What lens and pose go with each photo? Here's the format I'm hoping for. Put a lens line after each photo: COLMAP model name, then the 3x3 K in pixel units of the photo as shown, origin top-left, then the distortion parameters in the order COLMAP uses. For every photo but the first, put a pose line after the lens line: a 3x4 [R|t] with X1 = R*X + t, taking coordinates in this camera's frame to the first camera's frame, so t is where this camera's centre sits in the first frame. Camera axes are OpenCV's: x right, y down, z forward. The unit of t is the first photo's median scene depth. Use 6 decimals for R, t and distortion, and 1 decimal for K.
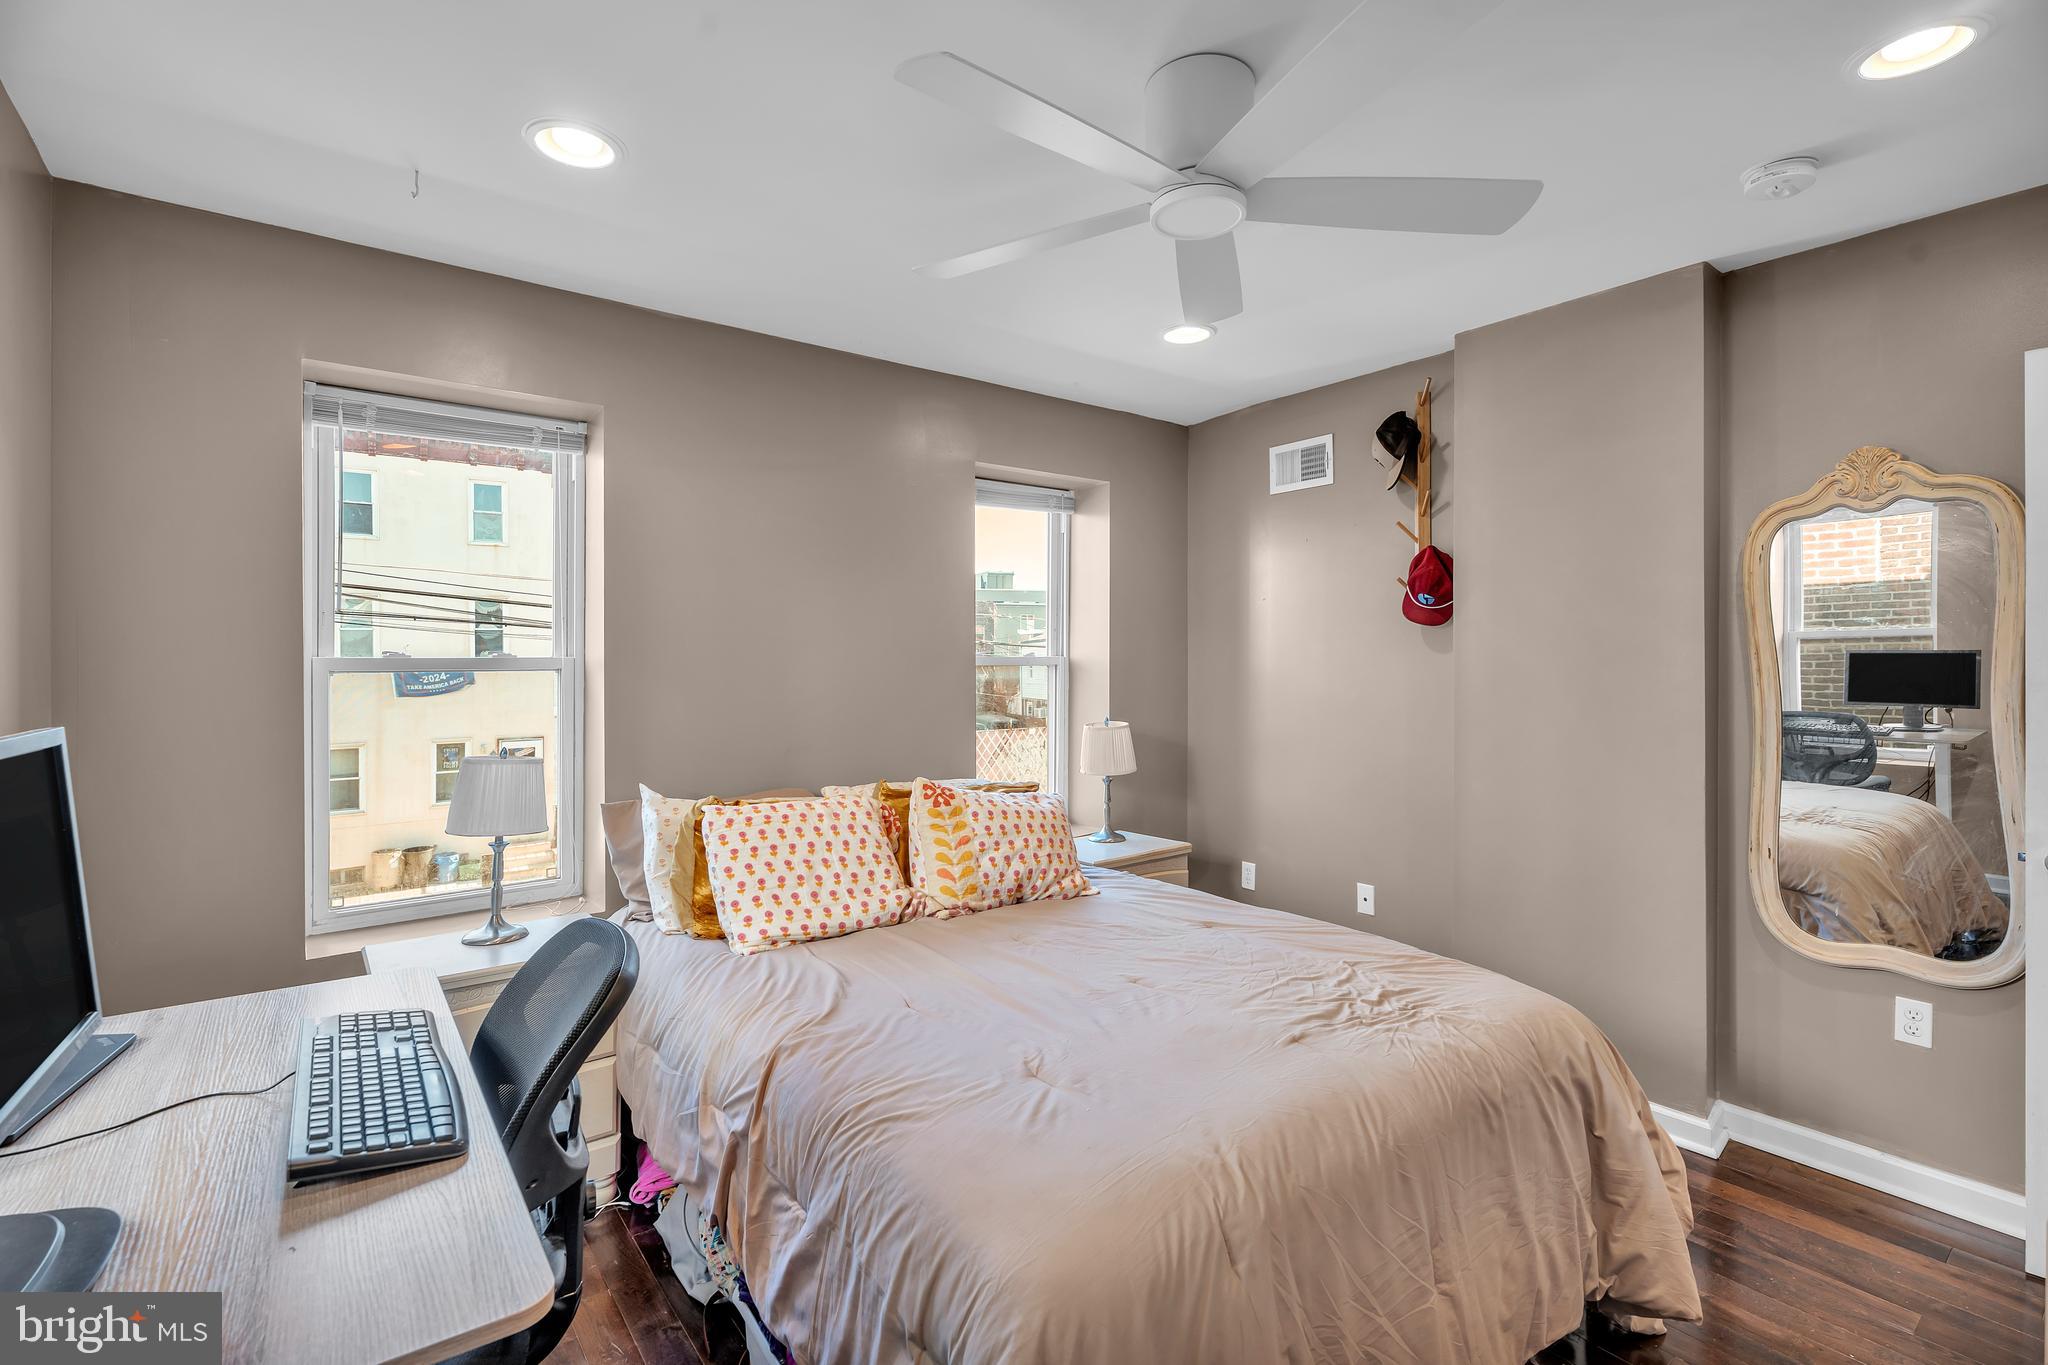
lens RADIAL K [[934.0, 0, 1033.6], [0, 934.0, 658.3], [0, 0, 1]] dist [0.074342, 0.000009]
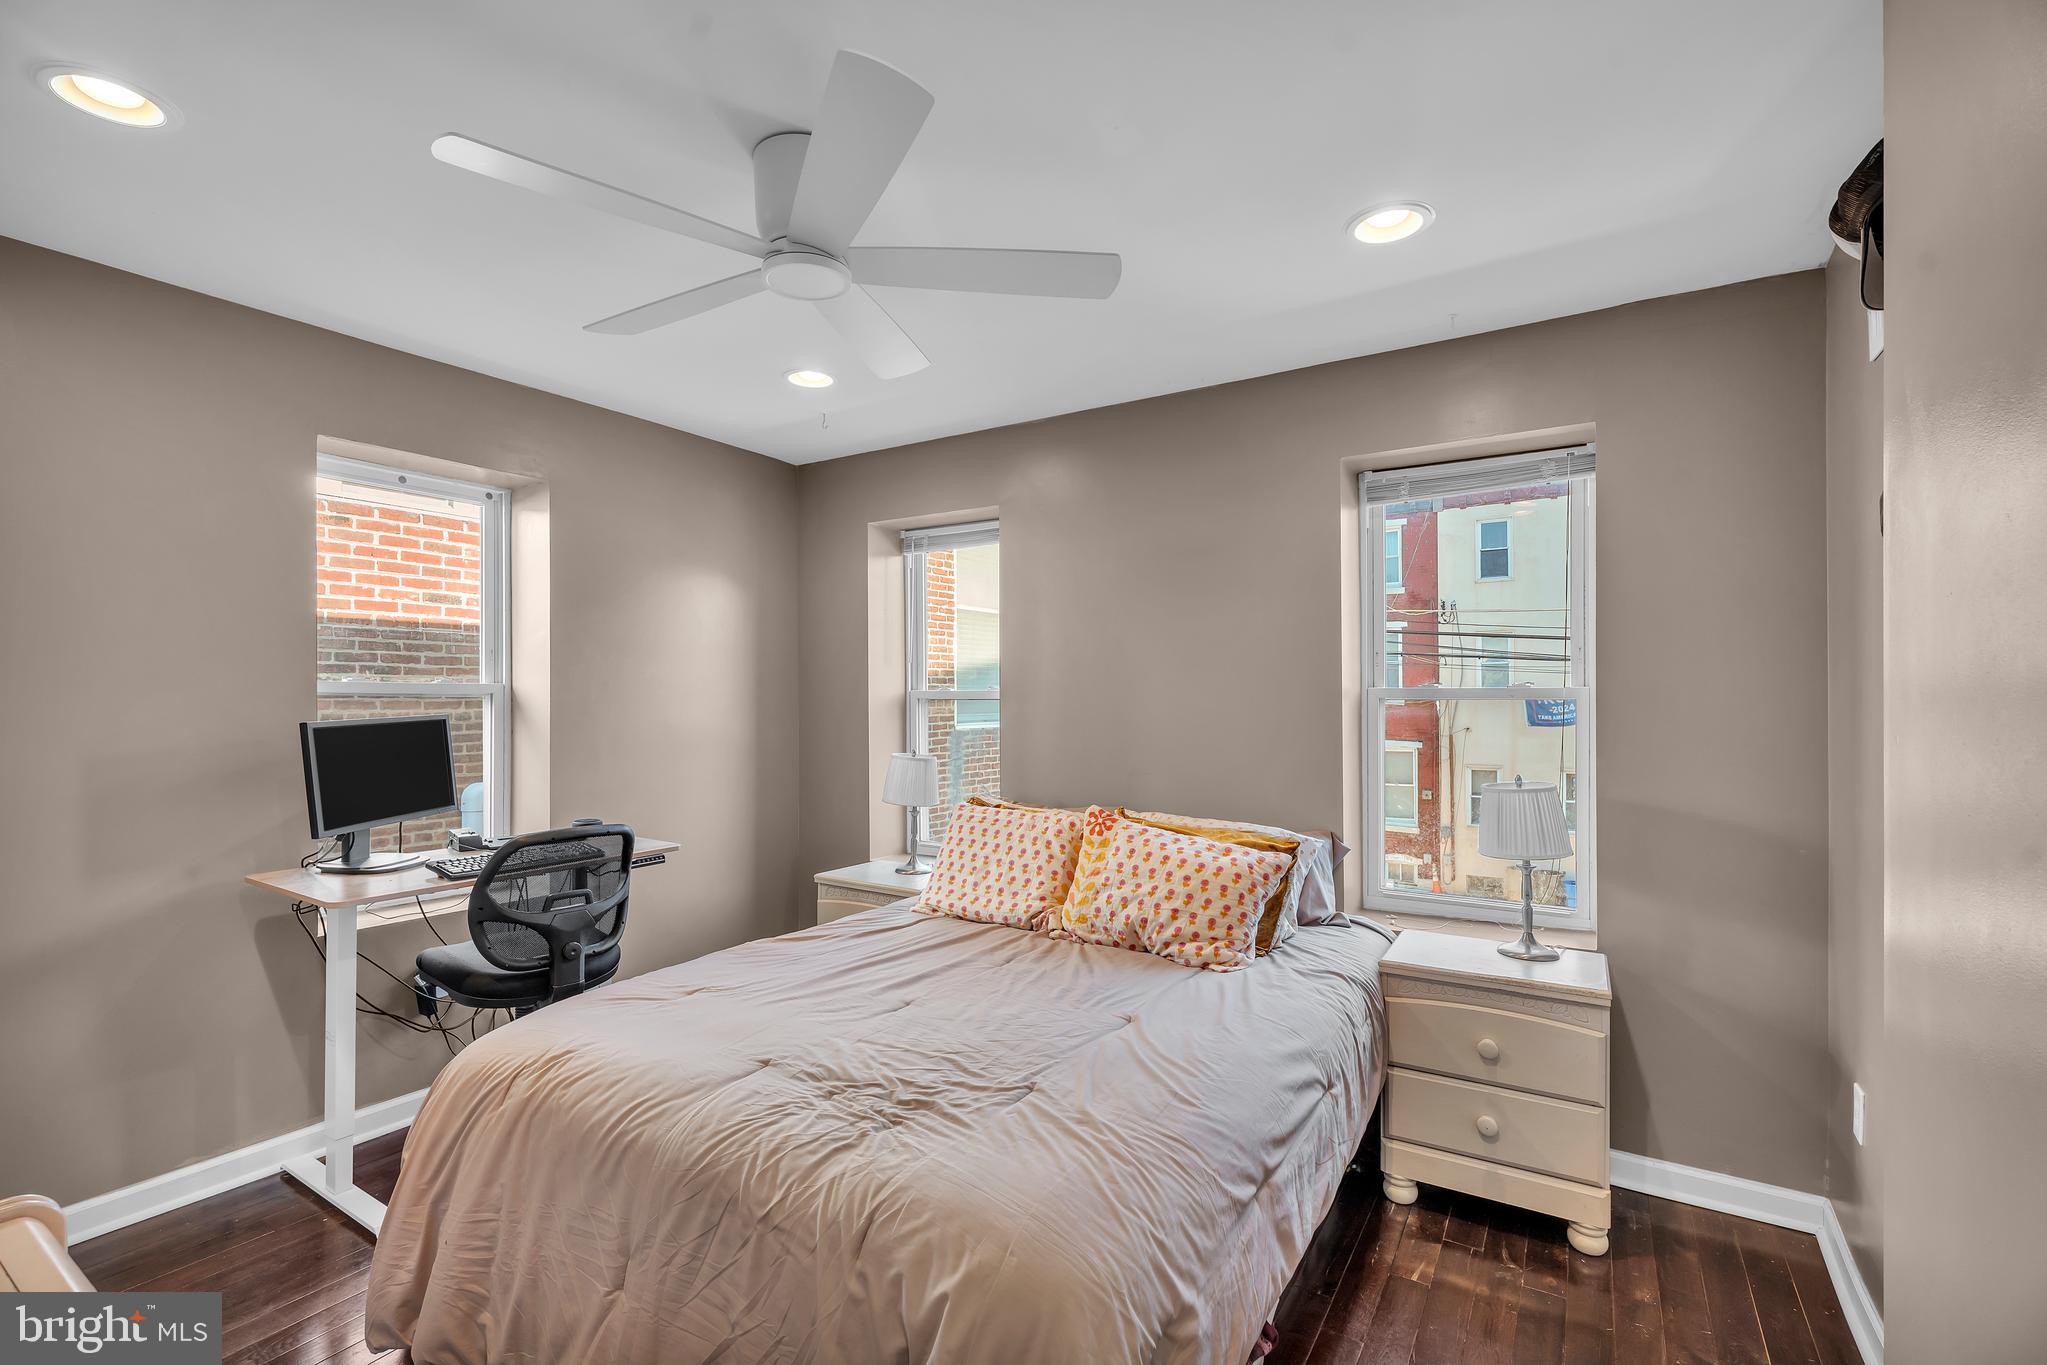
lens RADIAL K [[903.0, 0, 1027.2], [0, 903.0, 698.7], [0, 0, 1]] dist [-0.000164, -0.000004]
pose [[0.349902, 0.003032, -0.936781, 0.793216], [0.004890, 0.999975, 0.005063, 0.003983], [0.936773, -0.006352, 0.349879, 0.585094]]
